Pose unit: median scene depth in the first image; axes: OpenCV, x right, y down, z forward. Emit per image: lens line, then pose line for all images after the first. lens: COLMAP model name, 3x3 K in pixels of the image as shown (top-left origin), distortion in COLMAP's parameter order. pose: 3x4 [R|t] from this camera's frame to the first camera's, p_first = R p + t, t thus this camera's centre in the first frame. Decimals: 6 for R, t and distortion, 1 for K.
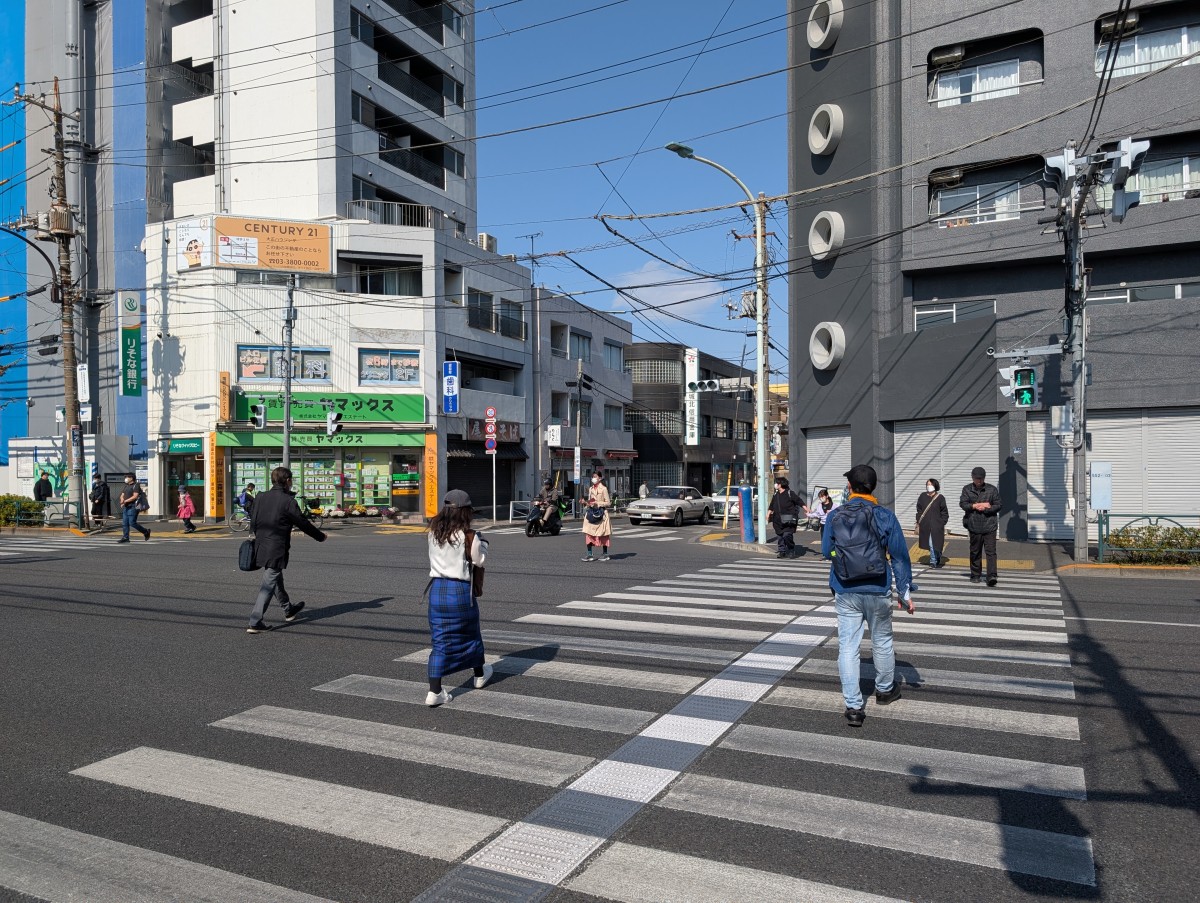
lens RADIAL K [[852.7, 0, 598.4], [0, 852.7, 472.9], [0, 0, 1]] dist [0.015044, -0.009290]
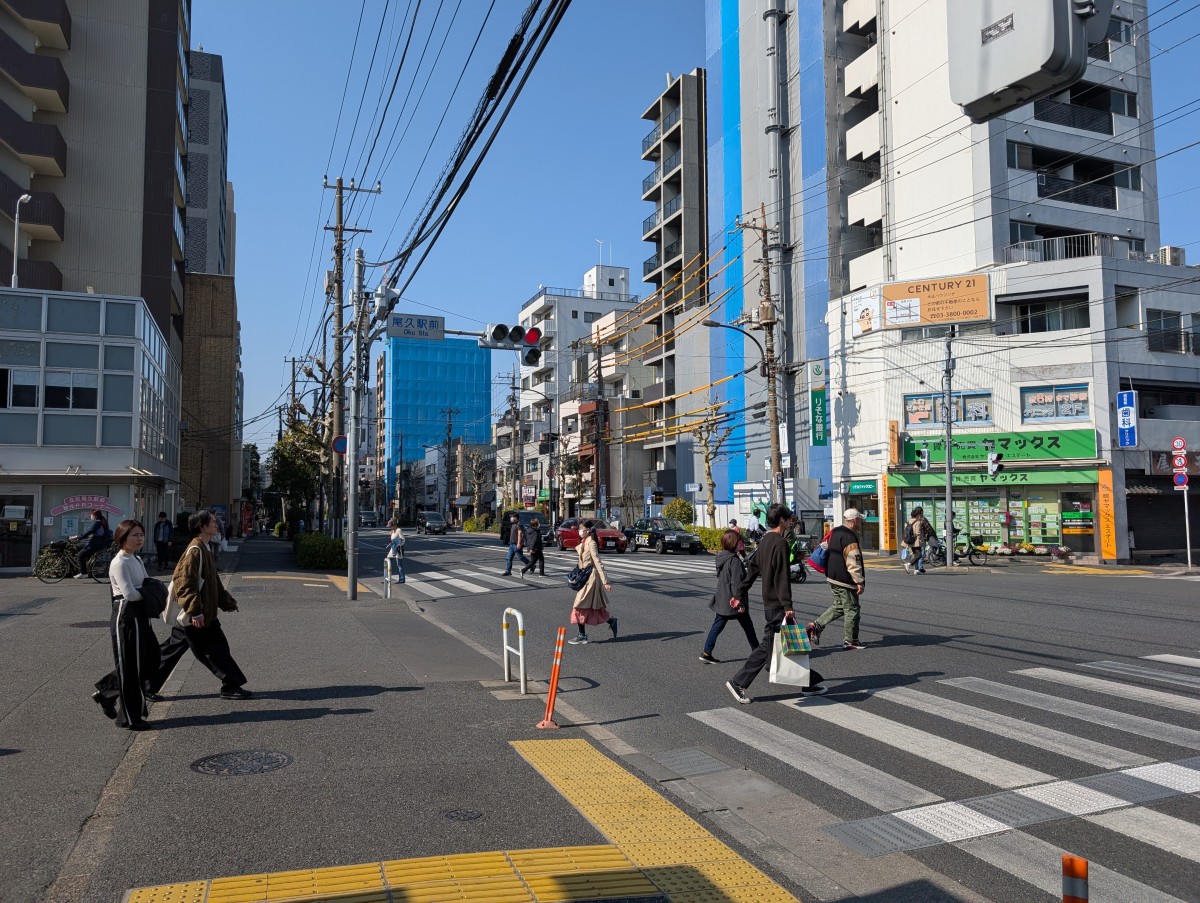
lens RADIAL K [[859.9, 0, 600.0], [0, 859.9, 451.5], [0, 0, 1]] dist [0.004627, -0.007545]
pose [[0.728727, -0.044815, -0.683337, 0.048661], [-0.000453, 0.997825, -0.065923, -0.002907], [0.684805, 0.048349, 0.727121, -0.077583]]
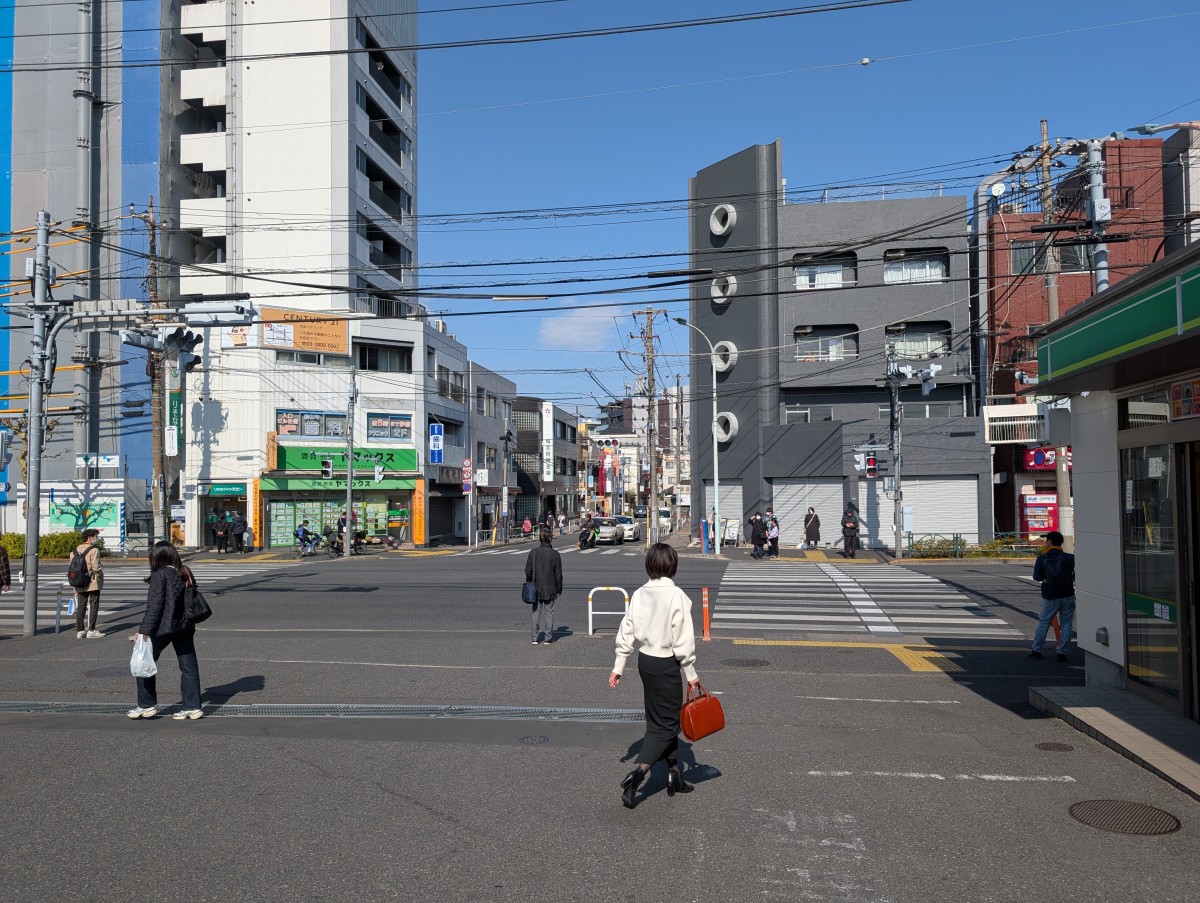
lens RADIAL K [[852.7, 0, 598.4], [0, 852.7, 472.9], [0, 0, 1]] dist [0.015044, -0.009290]
pose [[0.954971, 0.004776, 0.296662, -0.325820], [0.003676, 0.999603, -0.027925, -0.018680], [-0.296678, 0.027758, 0.954574, -0.319718]]
